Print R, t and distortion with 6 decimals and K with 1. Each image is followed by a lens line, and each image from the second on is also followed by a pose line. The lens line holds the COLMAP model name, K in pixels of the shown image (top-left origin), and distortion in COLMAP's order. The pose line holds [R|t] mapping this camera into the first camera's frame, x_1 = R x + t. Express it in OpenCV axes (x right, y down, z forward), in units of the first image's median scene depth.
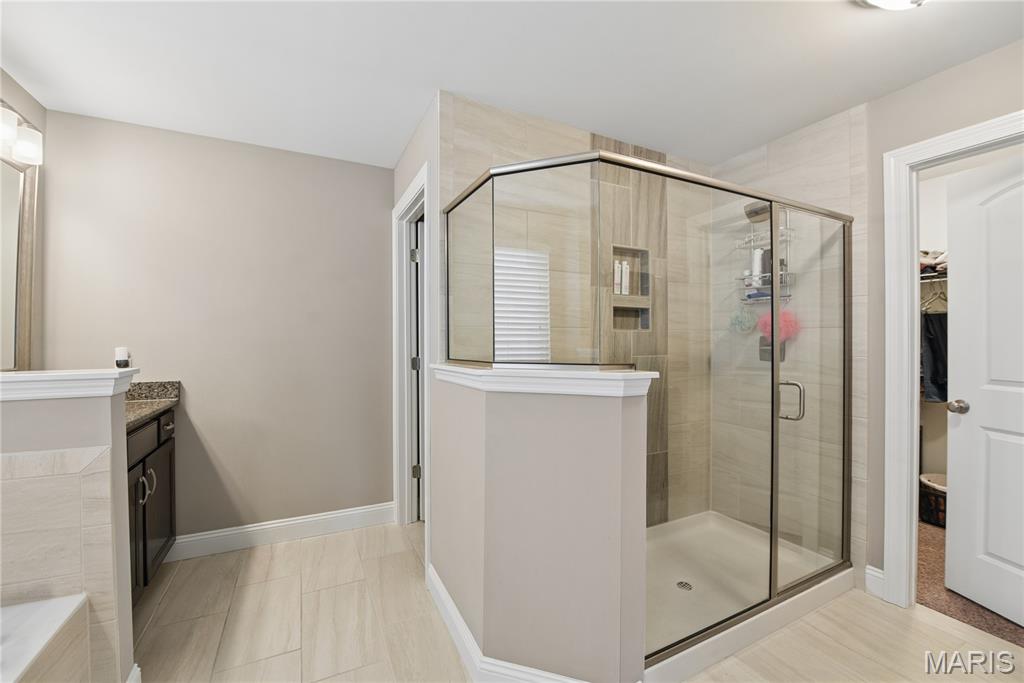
lens RADIAL K [[412.3, 0, 510.2], [0, 412.3, 338.4], [0, 0, 1]] dist [-0.019683, -0.000835]
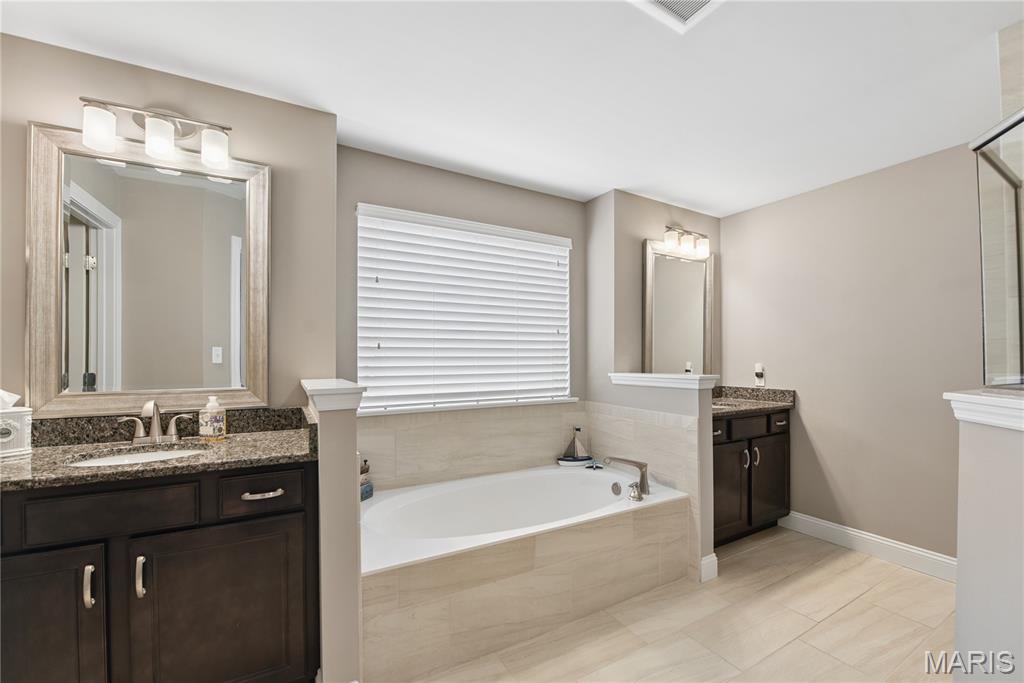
lens RADIAL K [[412.3, 0, 514.7], [0, 412.3, 352.0], [0, 0, 1]] dist [-0.019683, -0.000835]
pose [[0.064679, -0.017529, -0.997752, 0.433191], [0.002717, 0.999845, -0.017390, 0.004357], [0.997902, -0.001586, 0.064716, 0.039692]]
